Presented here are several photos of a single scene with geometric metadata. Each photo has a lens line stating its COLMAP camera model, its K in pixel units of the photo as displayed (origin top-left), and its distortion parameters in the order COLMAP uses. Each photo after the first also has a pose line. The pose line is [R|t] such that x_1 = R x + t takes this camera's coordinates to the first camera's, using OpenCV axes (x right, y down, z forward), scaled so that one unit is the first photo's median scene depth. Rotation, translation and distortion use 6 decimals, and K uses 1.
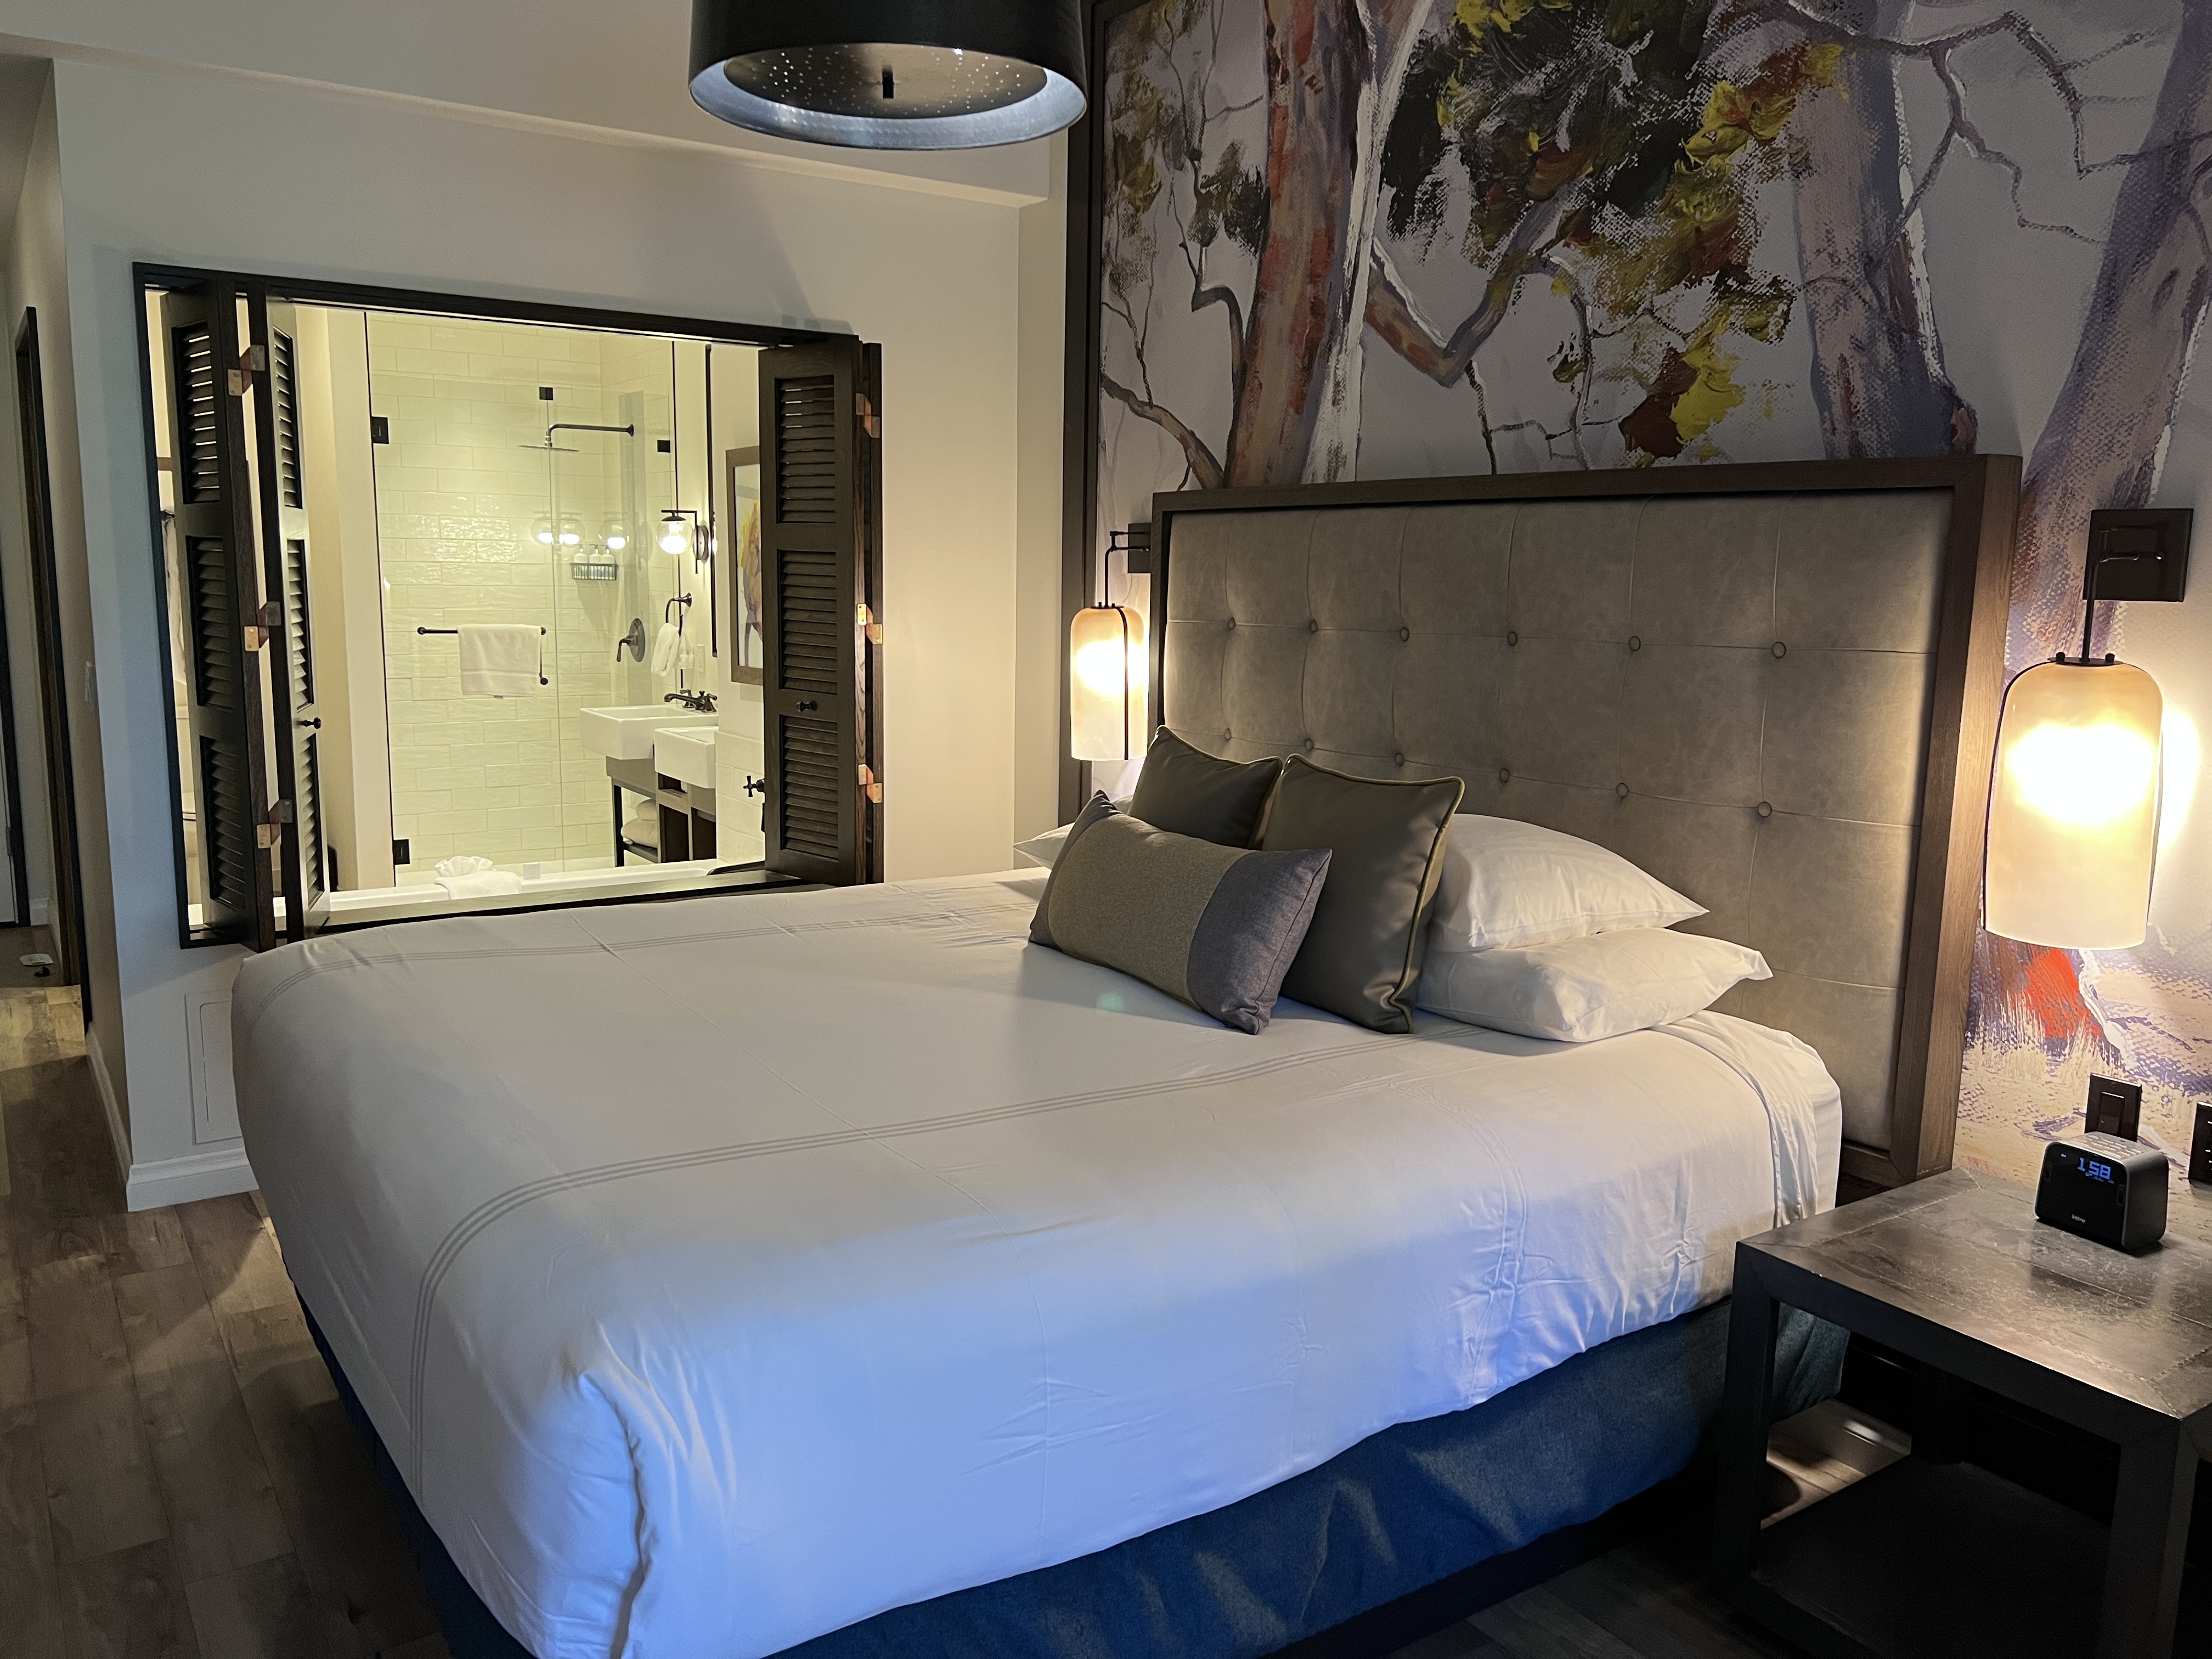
lens RADIAL K [[1667.5, 0, 1107.5], [0, 1667.5, 834.3], [0, 0, 1]] dist [0.046043, -0.000802]
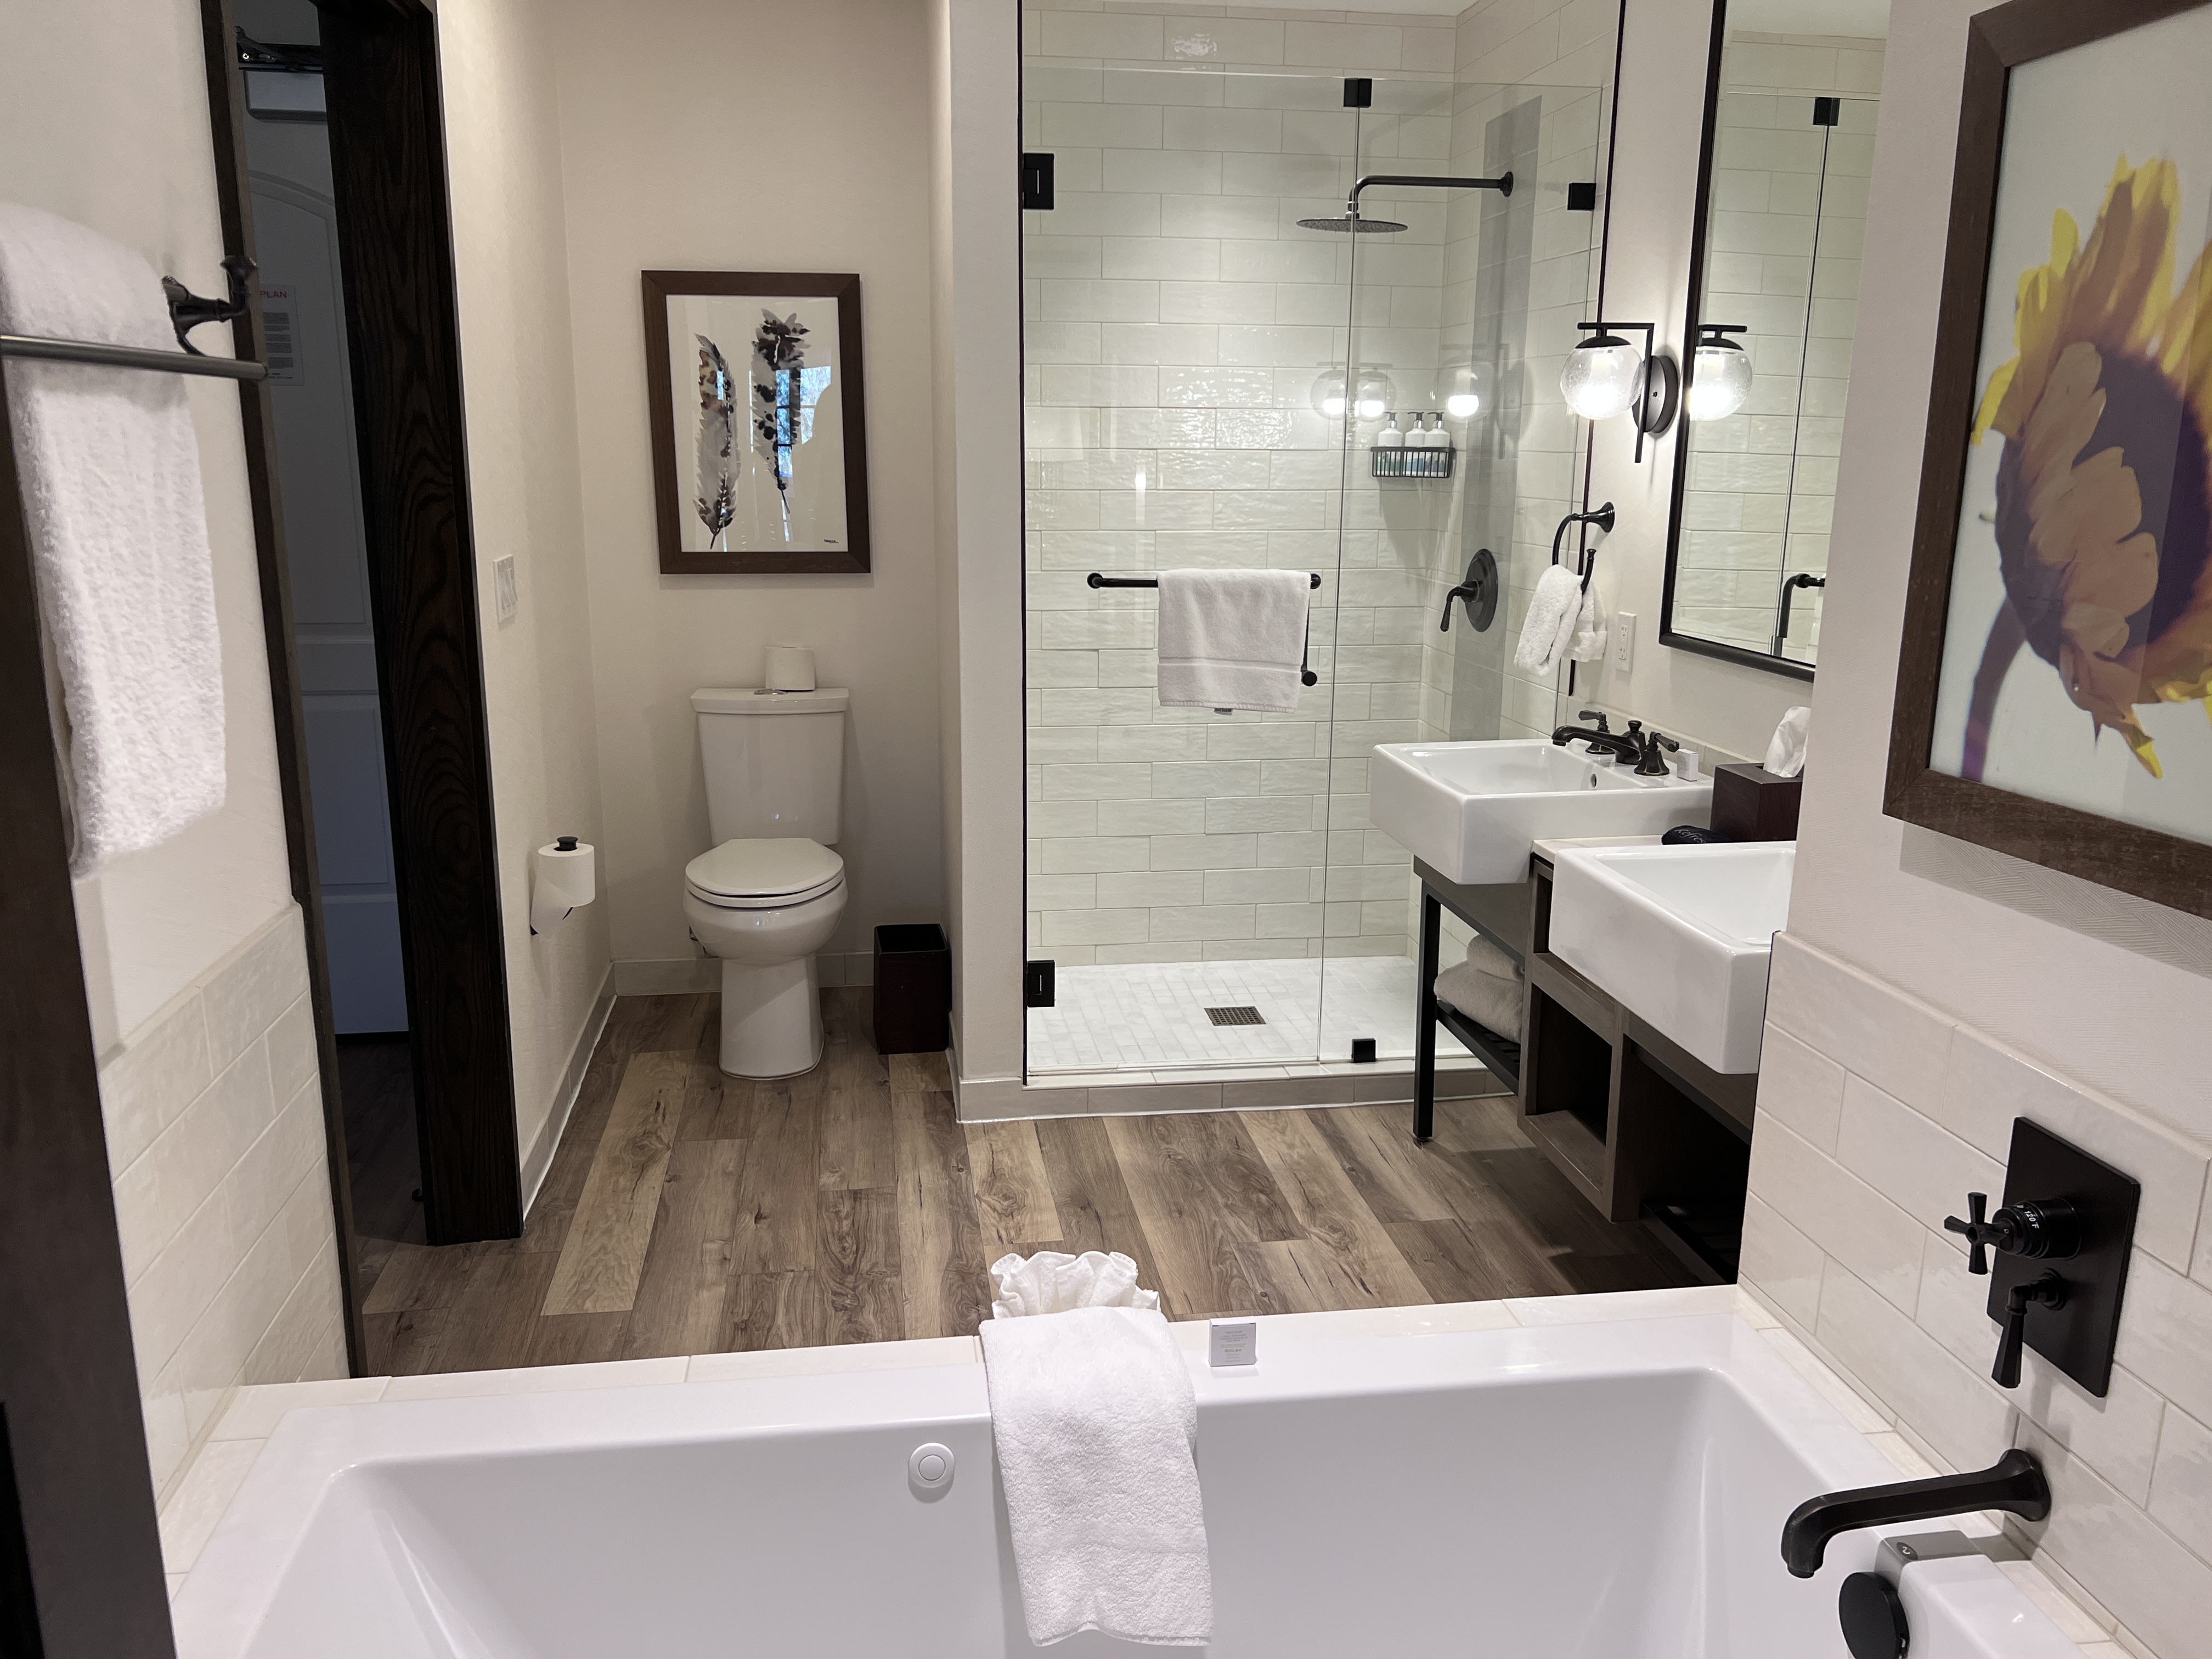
lens RADIAL K [[1667.5, 0, 1101.5], [0, 1667.5, 830.9], [0, 0, 1]] dist [0.046043, -0.000802]
pose [[0.900417, 0.086145, -0.426414, -0.167410], [-0.060242, 0.995445, 0.073895, -0.077129], [0.430837, -0.040848, 0.901505, 0.497723]]
